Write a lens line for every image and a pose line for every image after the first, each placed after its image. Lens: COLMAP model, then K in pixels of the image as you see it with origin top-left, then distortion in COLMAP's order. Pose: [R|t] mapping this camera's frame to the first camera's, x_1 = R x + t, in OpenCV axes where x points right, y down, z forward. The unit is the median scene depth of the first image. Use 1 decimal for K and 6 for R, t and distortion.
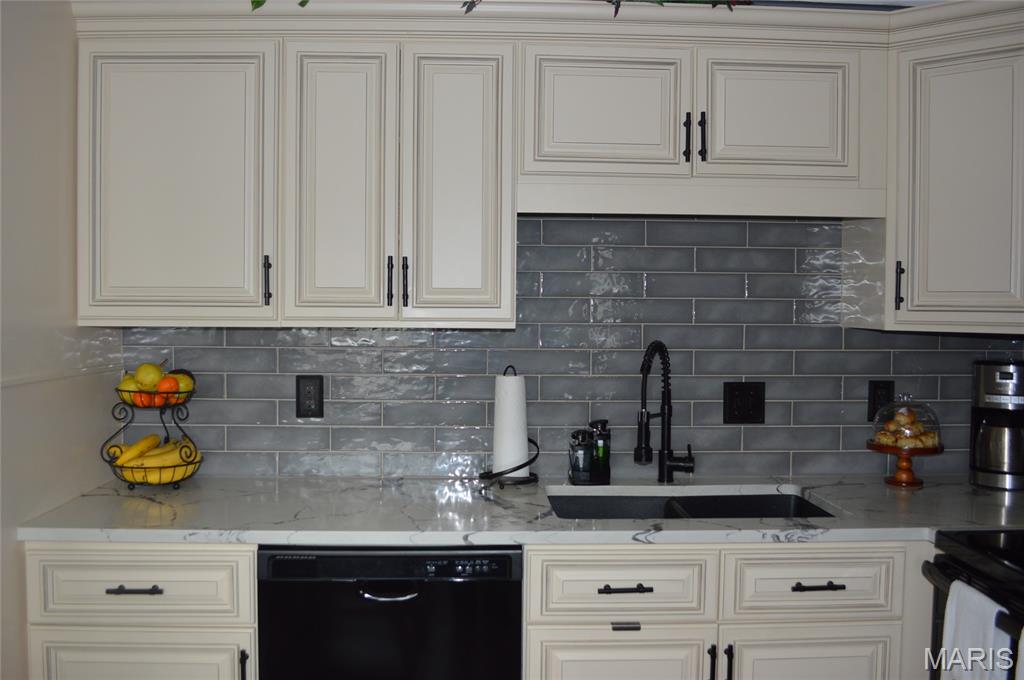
lens RADIAL K [[909.8, 0, 502.6], [0, 909.8, 335.5], [0, 0, 1]] dist [-0.071258, 0.002333]
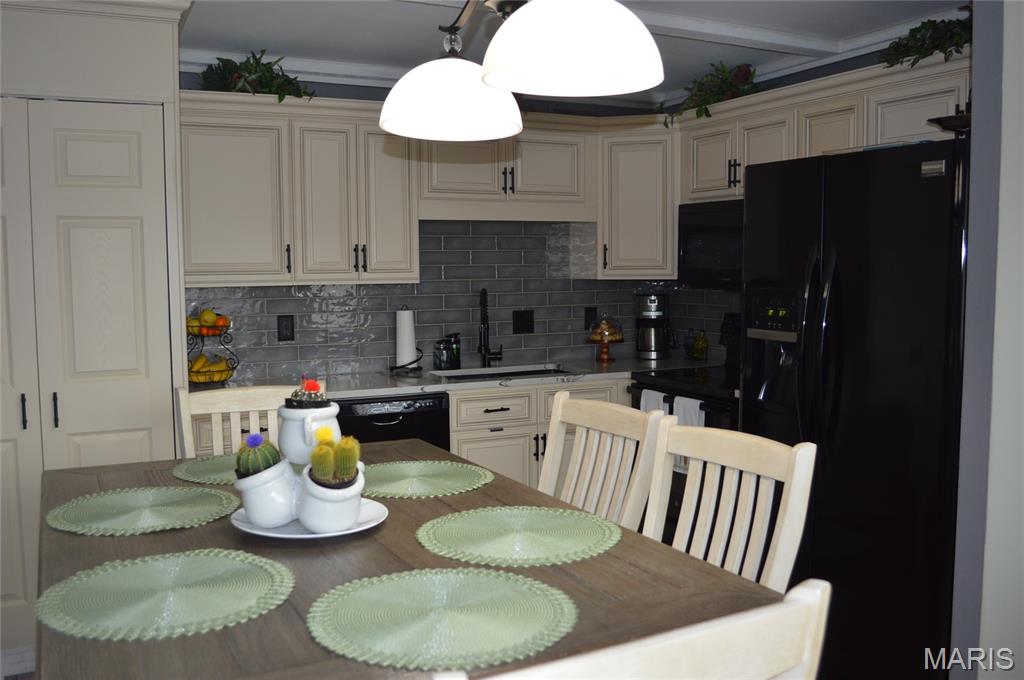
lens RADIAL K [[909.8, 0, 505.0], [0, 909.8, 334.7], [0, 0, 1]] dist [-0.071258, 0.002333]
pose [[0.918169, -0.046333, 0.393469, -0.542100], [0.031271, 0.998515, 0.044609, 0.019560], [-0.394952, -0.028655, 0.918255, -0.738165]]
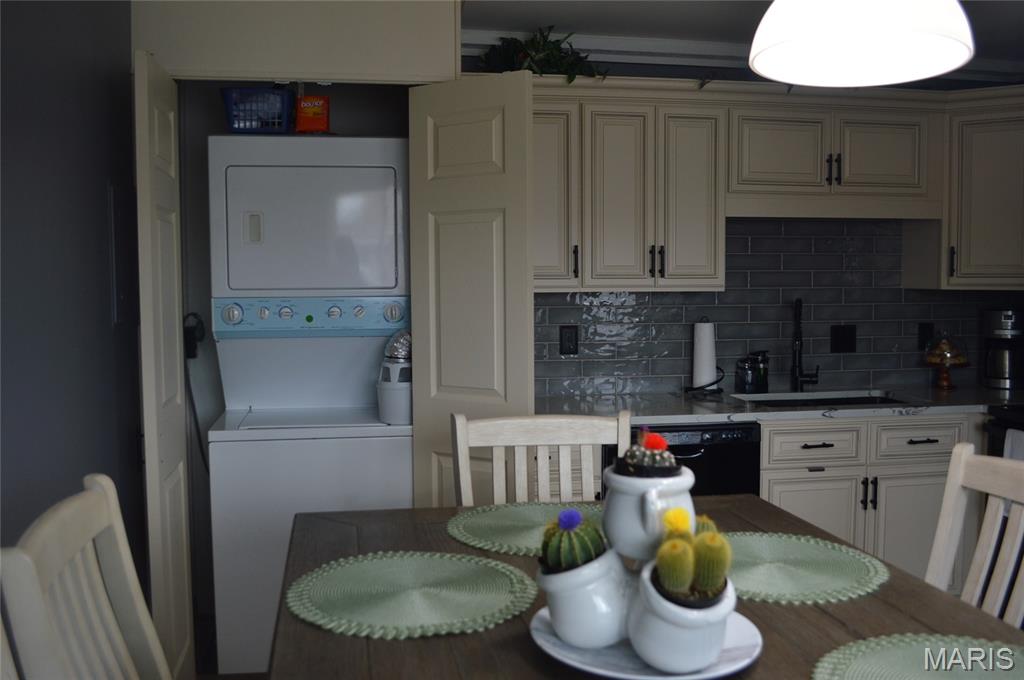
lens RADIAL K [[909.8, 0, 505.0], [0, 909.8, 333.2], [0, 0, 1]] dist [-0.071258, 0.002333]
pose [[0.992492, -0.019979, 0.120670, -0.537722], [0.016743, 0.999474, 0.027770, 0.014753], [-0.121161, -0.025541, 0.992304, -0.488155]]
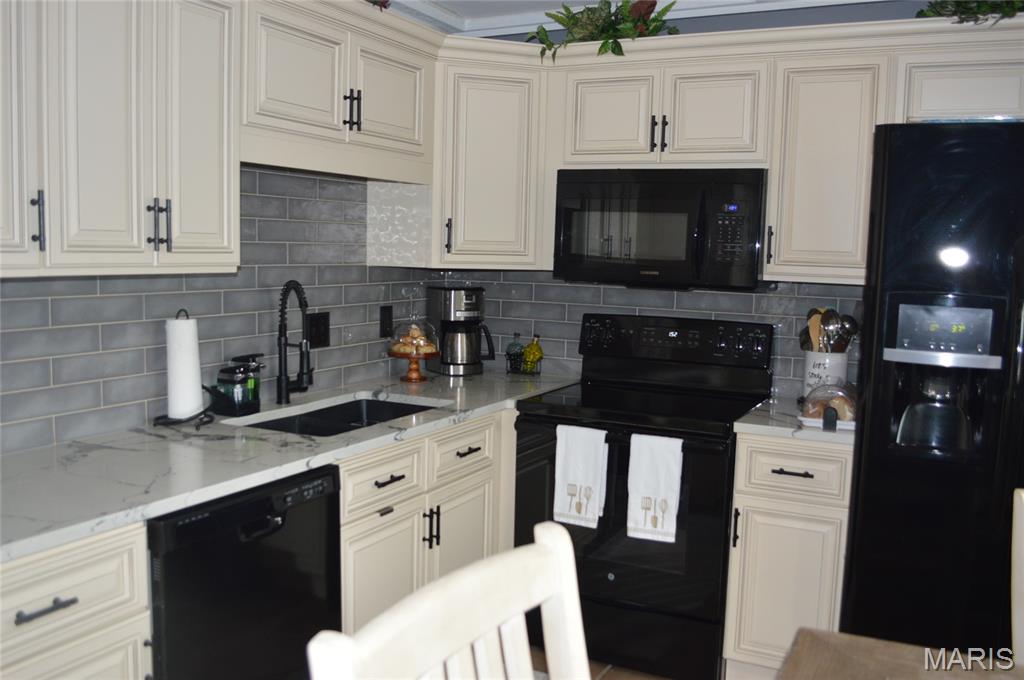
lens RADIAL K [[909.8, 0, 503.0], [0, 909.8, 333.3], [0, 0, 1]] dist [-0.071258, 0.002333]
pose [[0.500006, -0.077096, 0.862584, -0.720620], [0.013256, 0.996594, 0.081390, -0.017739], [-0.865921, -0.029261, 0.499325, 0.209766]]
